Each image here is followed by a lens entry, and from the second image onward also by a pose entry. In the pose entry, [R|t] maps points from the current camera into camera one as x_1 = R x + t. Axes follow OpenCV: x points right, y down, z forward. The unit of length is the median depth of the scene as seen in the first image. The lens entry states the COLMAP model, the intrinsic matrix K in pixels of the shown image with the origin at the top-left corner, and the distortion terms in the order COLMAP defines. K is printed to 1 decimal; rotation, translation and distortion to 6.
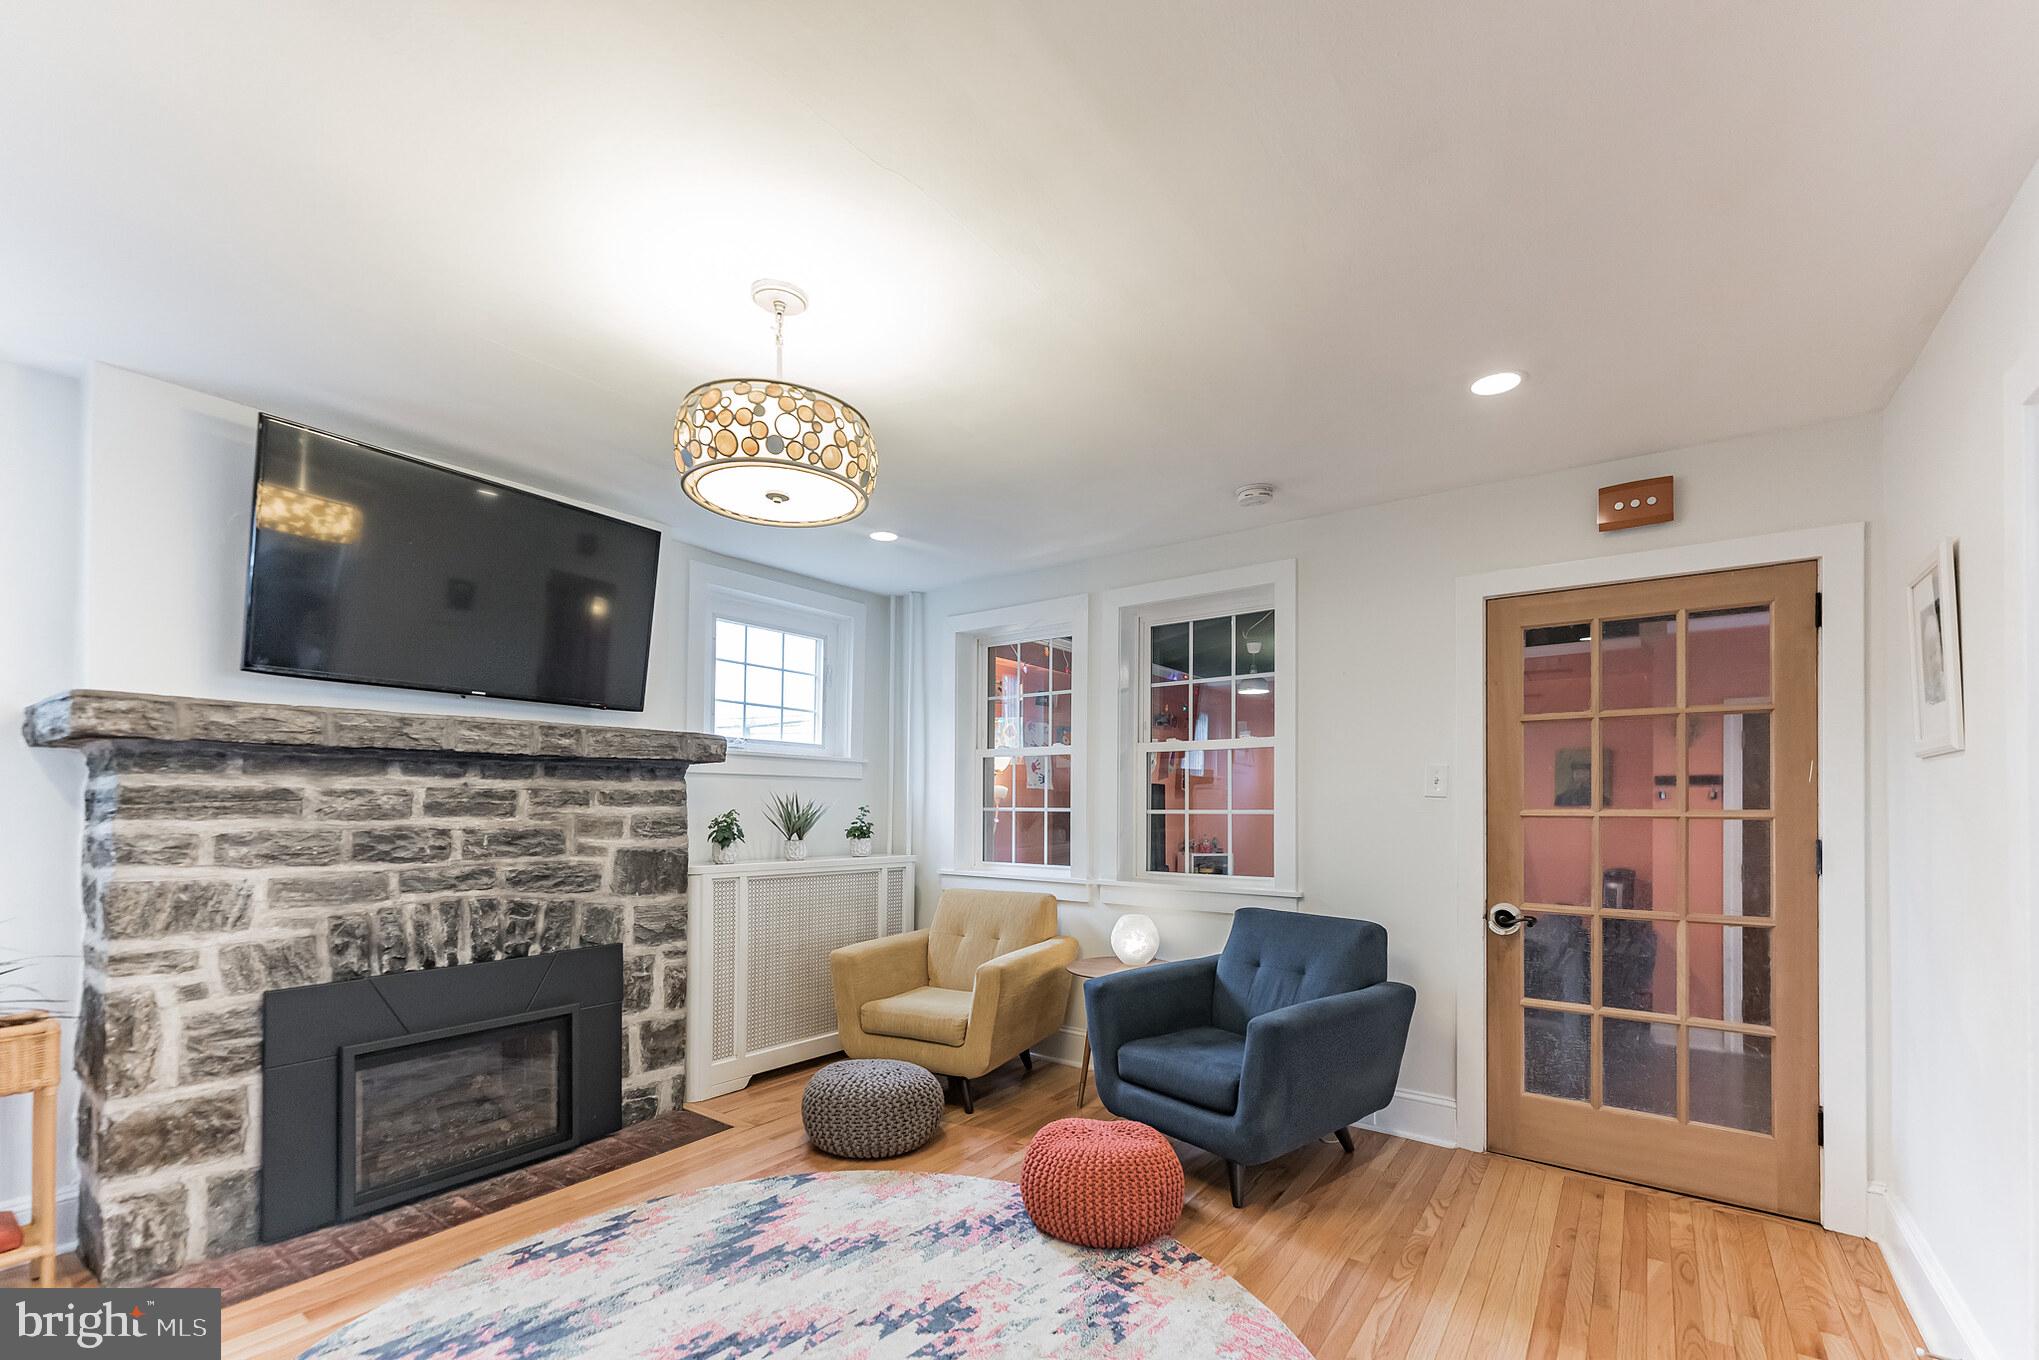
lens RADIAL K [[873.3, 0, 1009.6], [0, 873.3, 780.4], [0, 0, 1]] dist [0.002367, -0.000294]
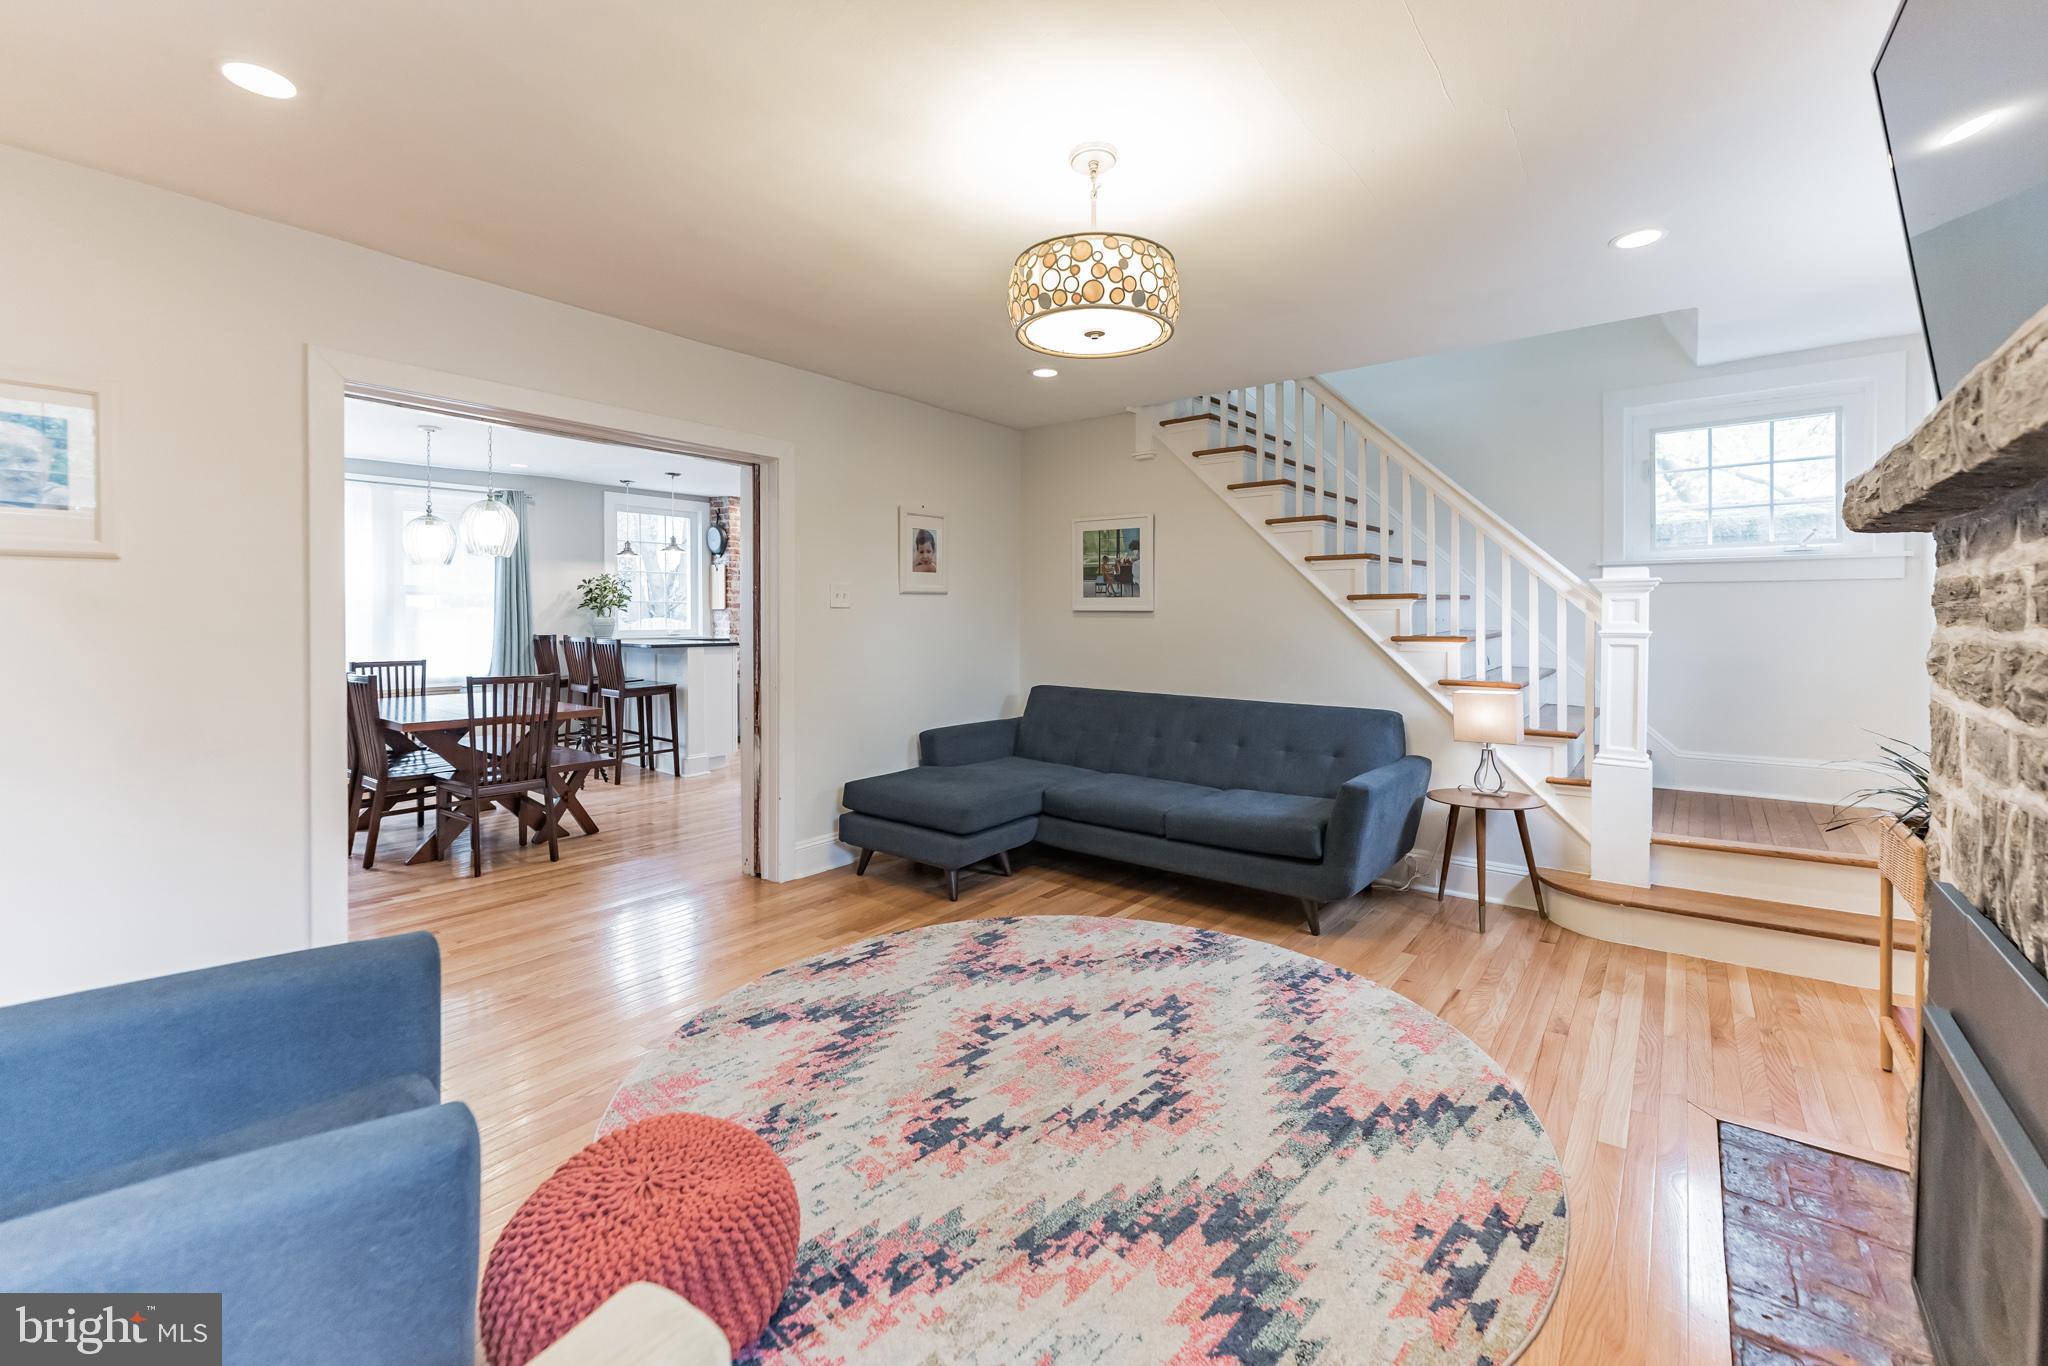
lens RADIAL K [[849.2, 0, 1051.1], [0, 849.2, 617.7], [0, 0, 1]] dist [0.003012, 0.000146]
pose [[-0.999974, -0.003753, -0.006183, -0.140615], [-0.003591, 0.999657, -0.025950, 0.049317], [0.006278, -0.025927, -0.999644, 1.449337]]
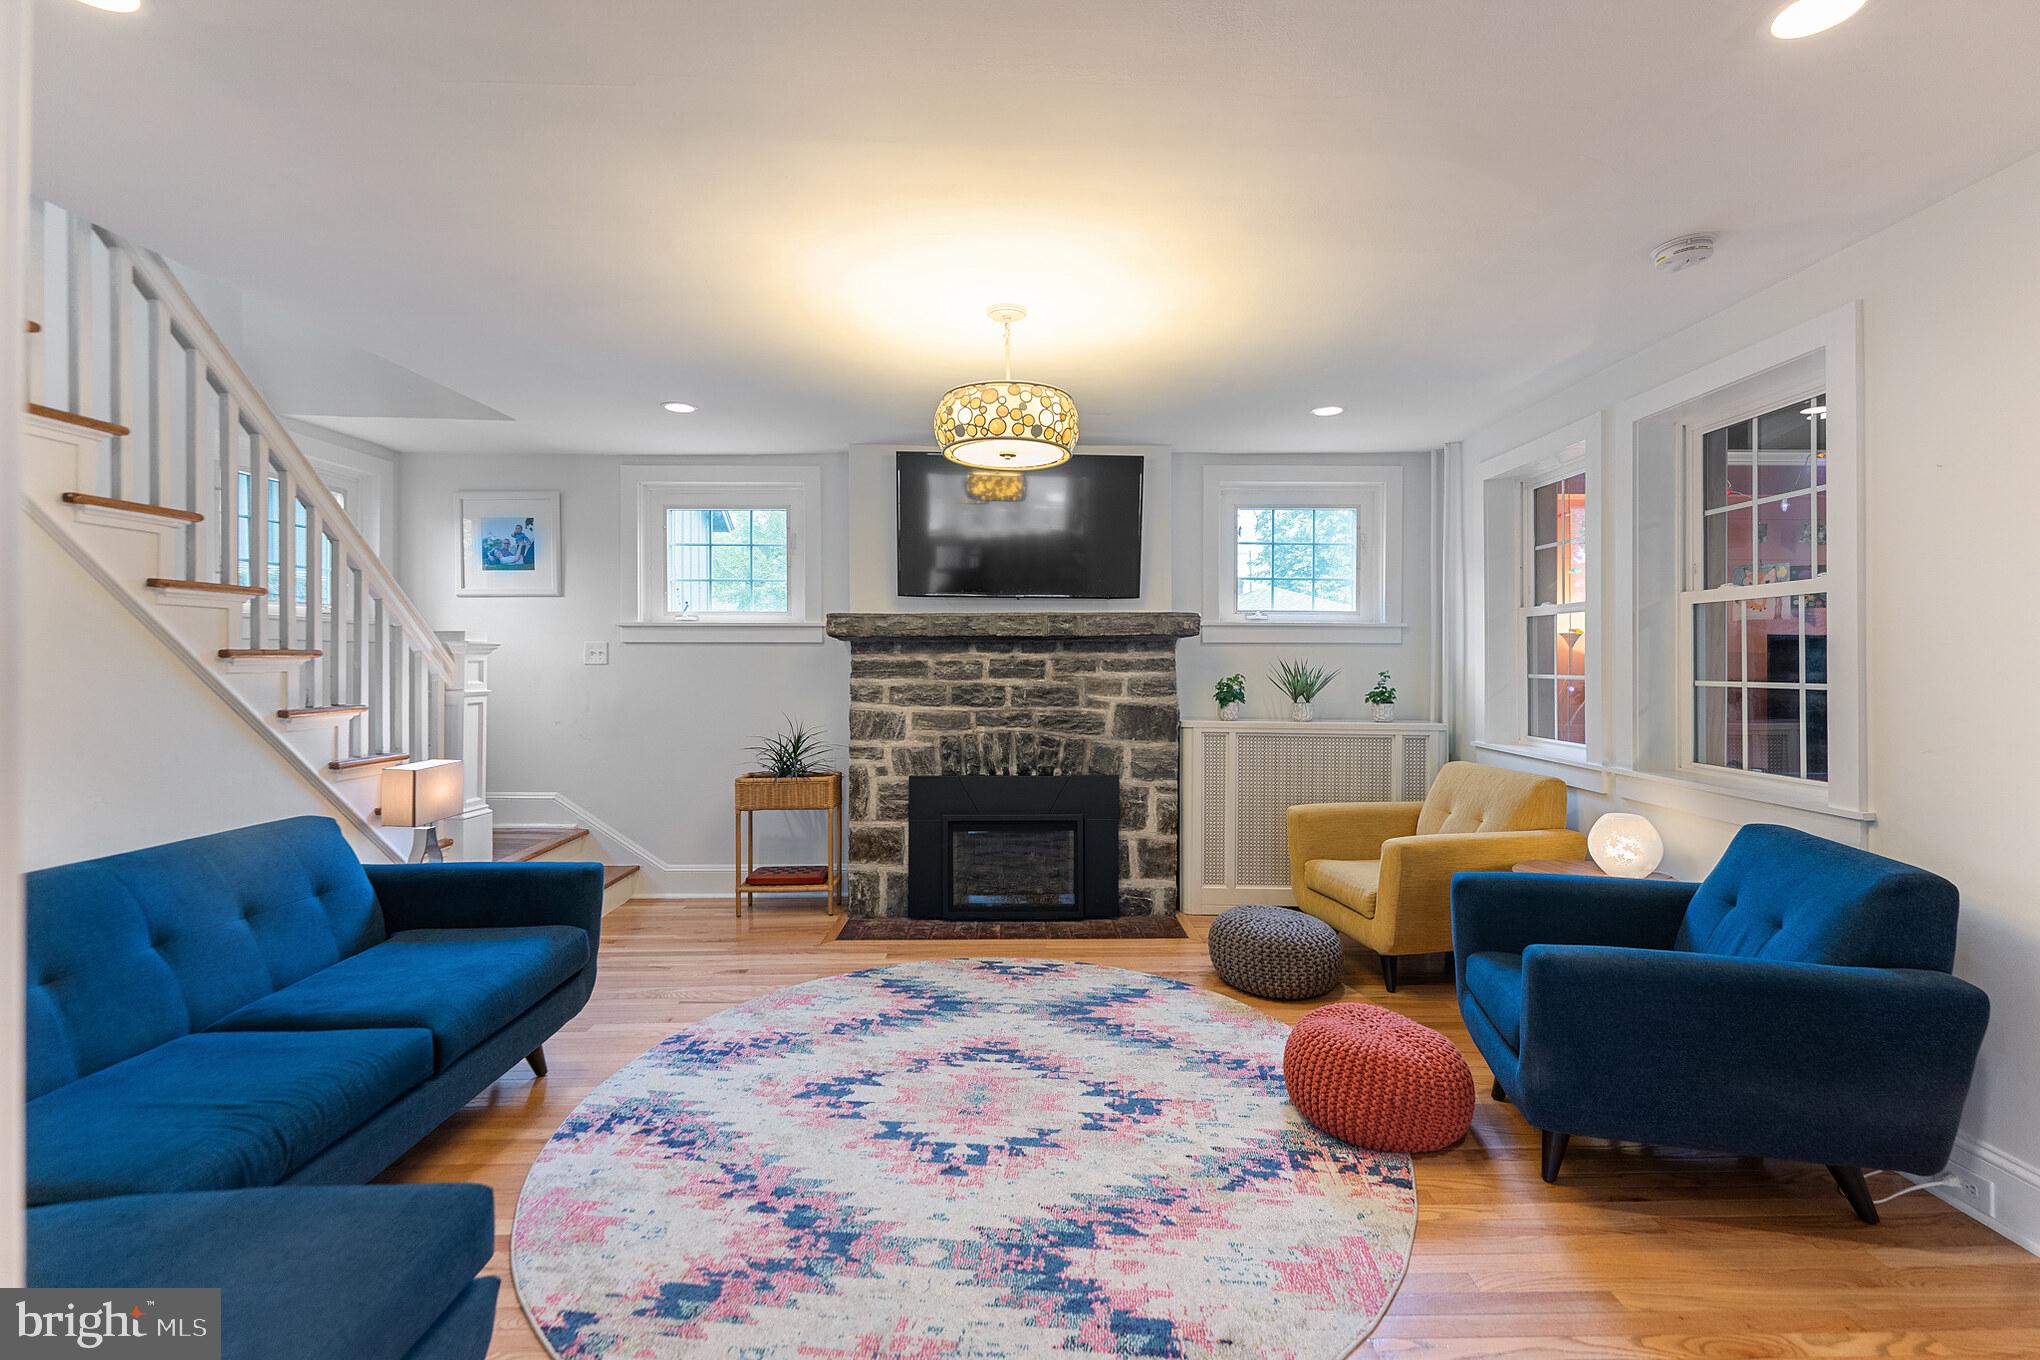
lens RADIAL K [[837.0, 0, 1014.9], [0, 837.0, 640.7], [0, 0, 1]] dist [0.005037, 0.000044]
pose [[0.595549, -0.020442, -0.803059, 0.562365], [0.022199, 0.999713, -0.008986, -0.010618], [0.803012, -0.012476, 0.595832, 0.143782]]
